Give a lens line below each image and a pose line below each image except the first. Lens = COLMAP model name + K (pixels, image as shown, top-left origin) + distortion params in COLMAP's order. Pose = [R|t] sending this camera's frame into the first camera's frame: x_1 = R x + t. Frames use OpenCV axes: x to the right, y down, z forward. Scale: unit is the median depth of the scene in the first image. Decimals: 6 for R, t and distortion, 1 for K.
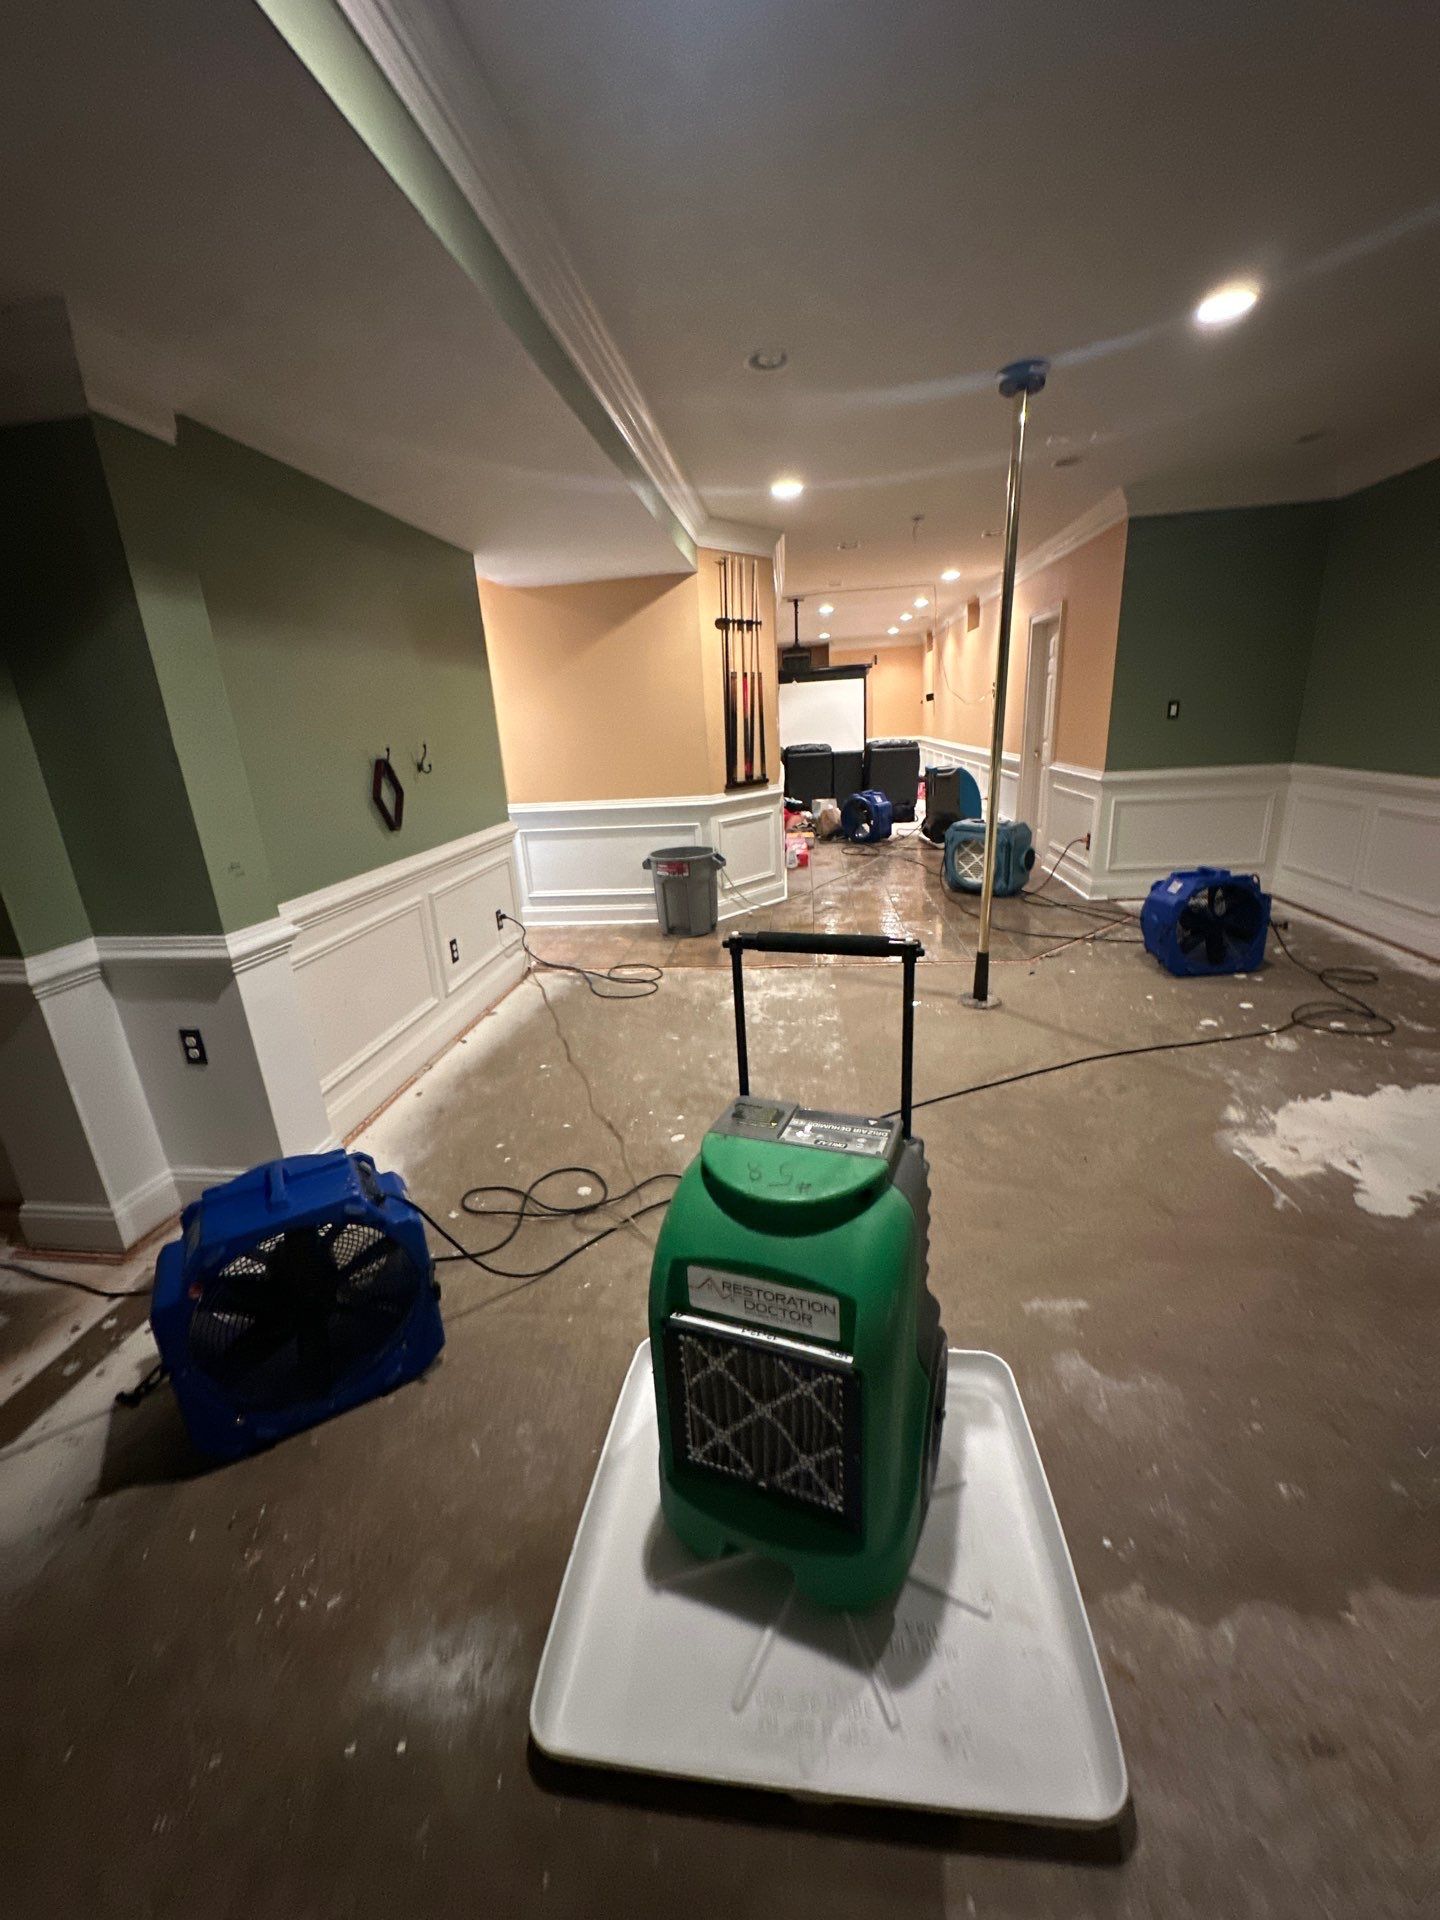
lens RADIAL K [[741.0, 0, 720.0], [0, 741.0, 960.0], [0, 0, 1]] dist [0.001539, 0.000056]
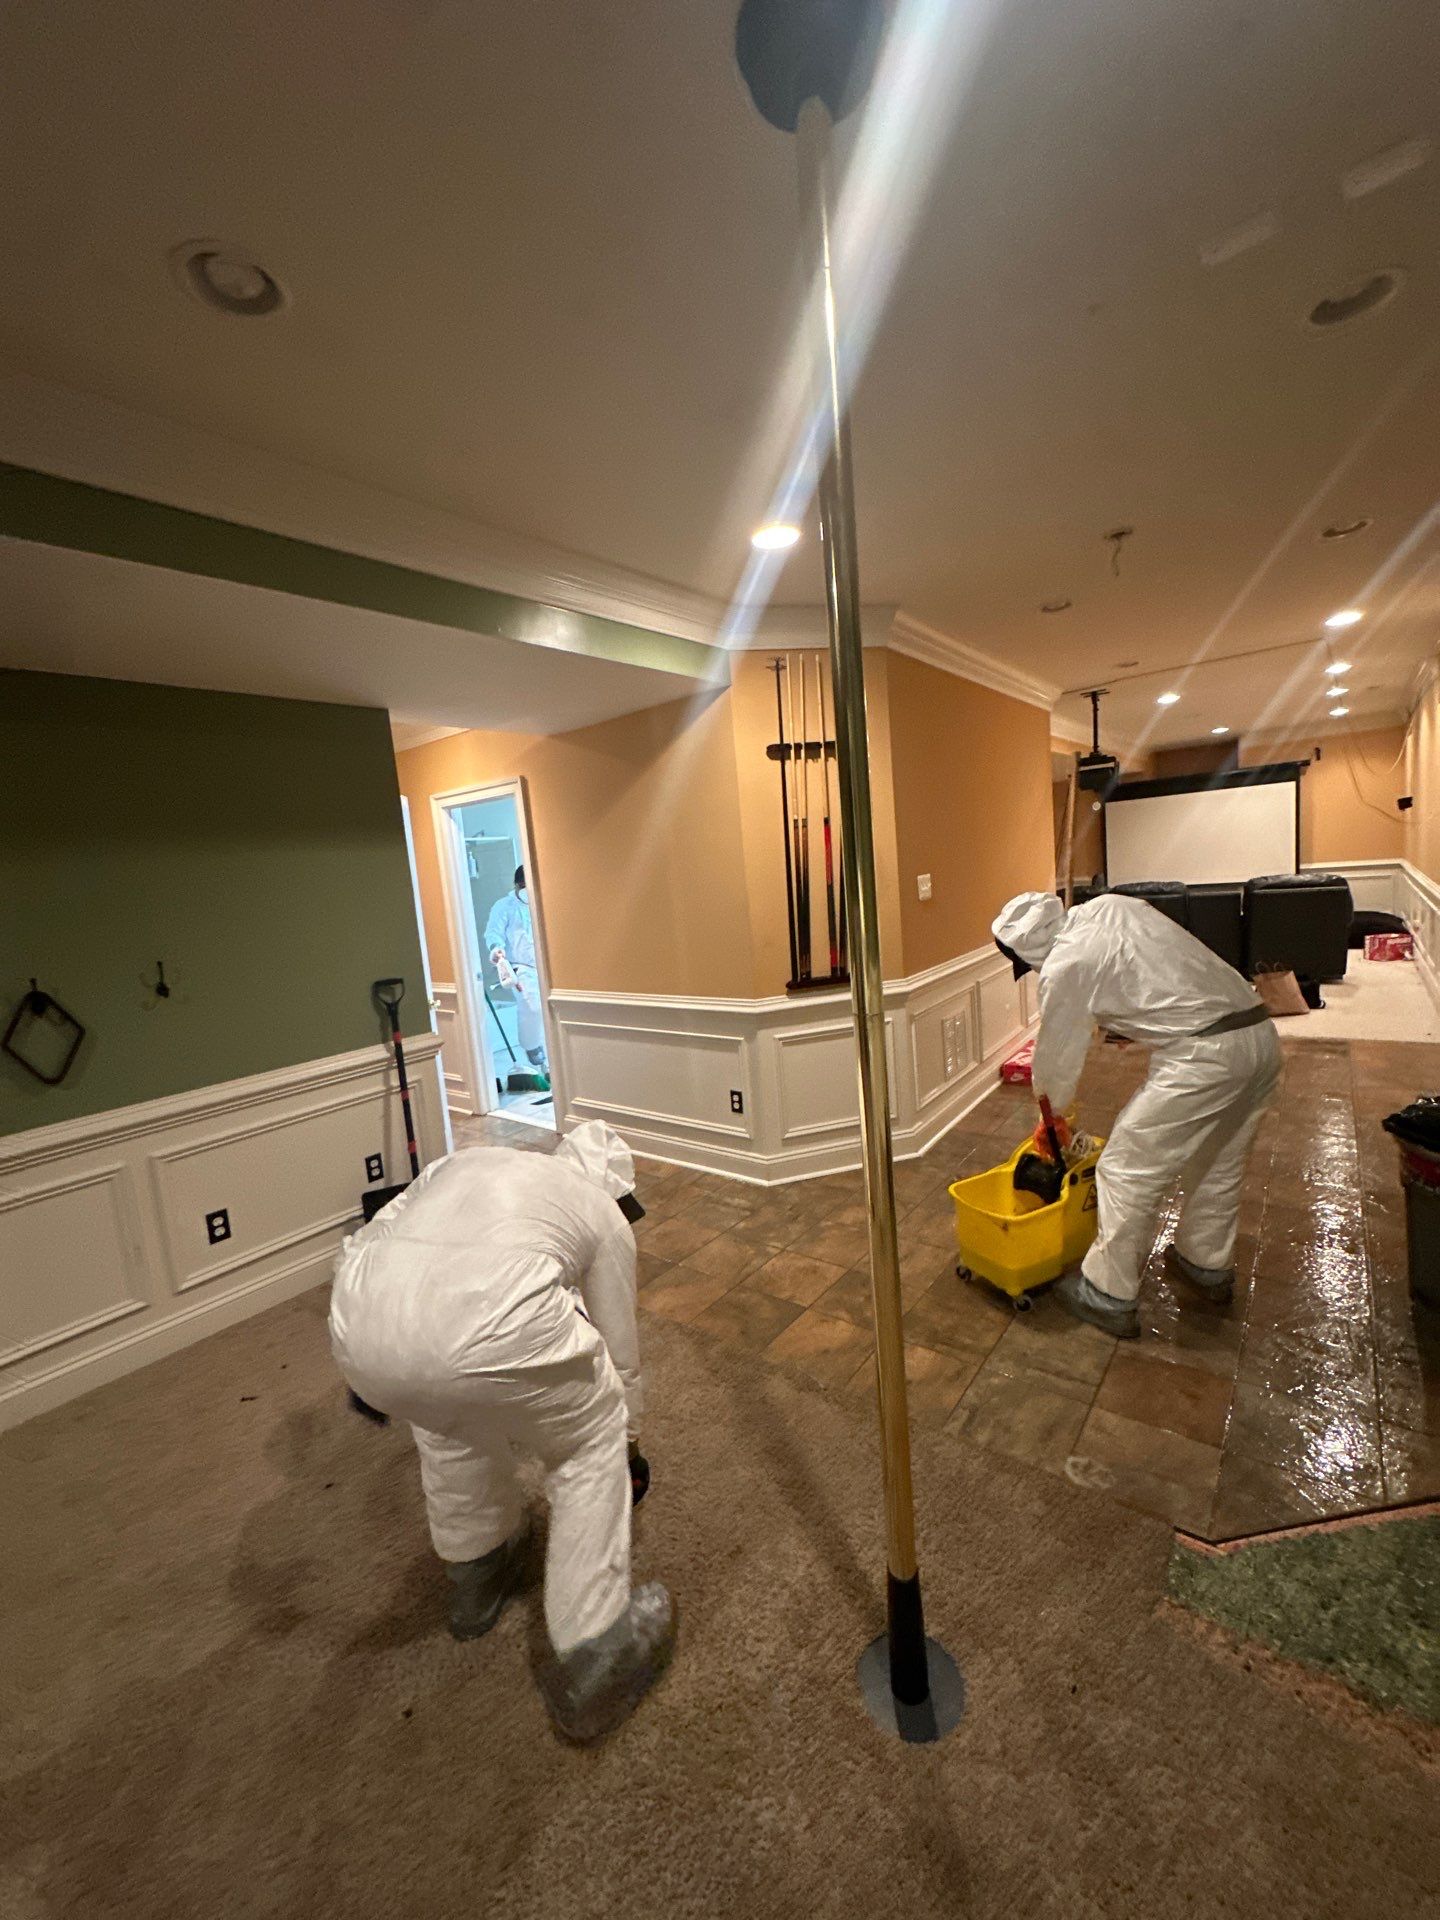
lens RADIAL K [[759.7, 0, 720.4], [0, 759.7, 965.1], [0, 0, 1]] dist [-0.001634, -0.000036]
pose [[0.849456, 0.045767, -0.525671, 0.310556], [-0.122765, 0.986035, -0.112532, -0.168947], [0.513180, 0.160125, 0.843212, 0.399418]]
